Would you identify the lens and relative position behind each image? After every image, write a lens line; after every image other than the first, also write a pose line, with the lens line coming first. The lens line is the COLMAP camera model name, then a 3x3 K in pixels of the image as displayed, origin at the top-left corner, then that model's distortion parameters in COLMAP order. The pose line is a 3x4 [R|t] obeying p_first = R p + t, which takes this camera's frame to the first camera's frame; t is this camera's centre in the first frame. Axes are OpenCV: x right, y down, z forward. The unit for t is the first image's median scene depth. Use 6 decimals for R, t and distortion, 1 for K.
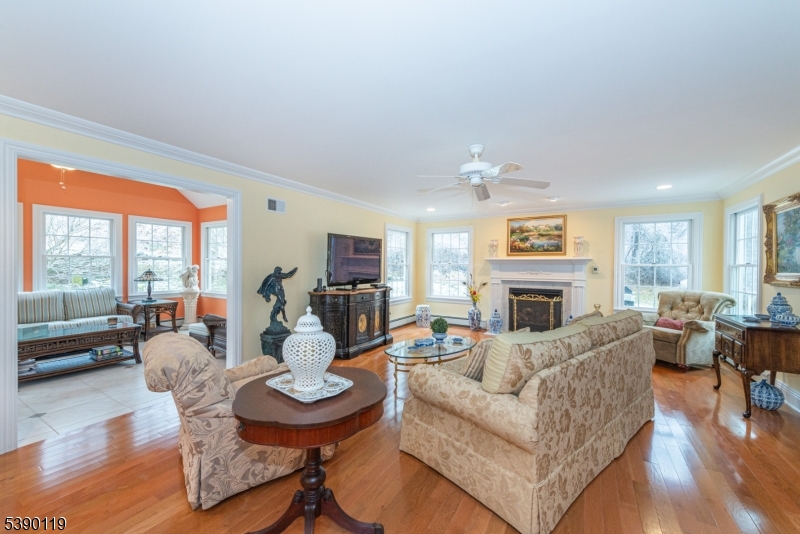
lens RADIAL K [[320.3, 0, 402.4], [0, 320.3, 266.0], [0, 0, 1]] dist [0.003257, 0.000290]
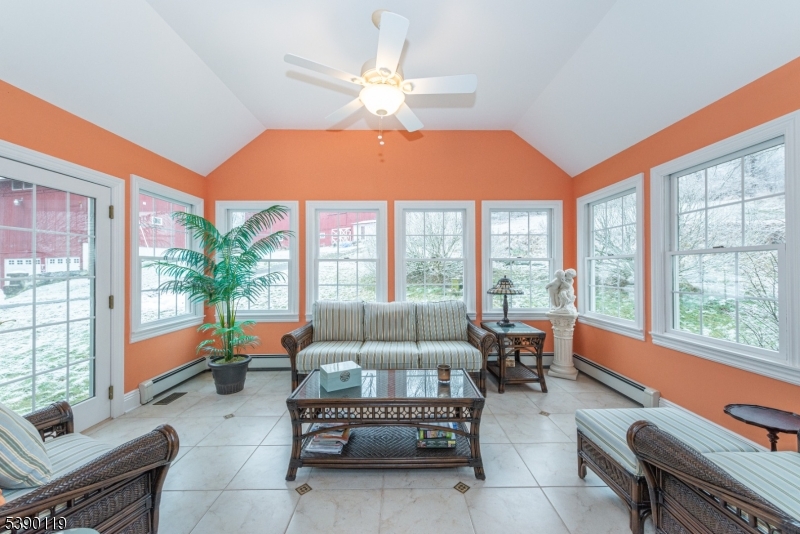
lens RADIAL K [[320.3, 0, 400.1], [0, 320.3, 265.9], [0, 0, 1]] dist [0.003257, 0.000290]
pose [[0.530371, -0.017530, -0.847584, -0.335526], [0.004092, 0.999827, -0.018119, 0.000356], [0.847756, 0.006141, 0.530351, 0.454451]]
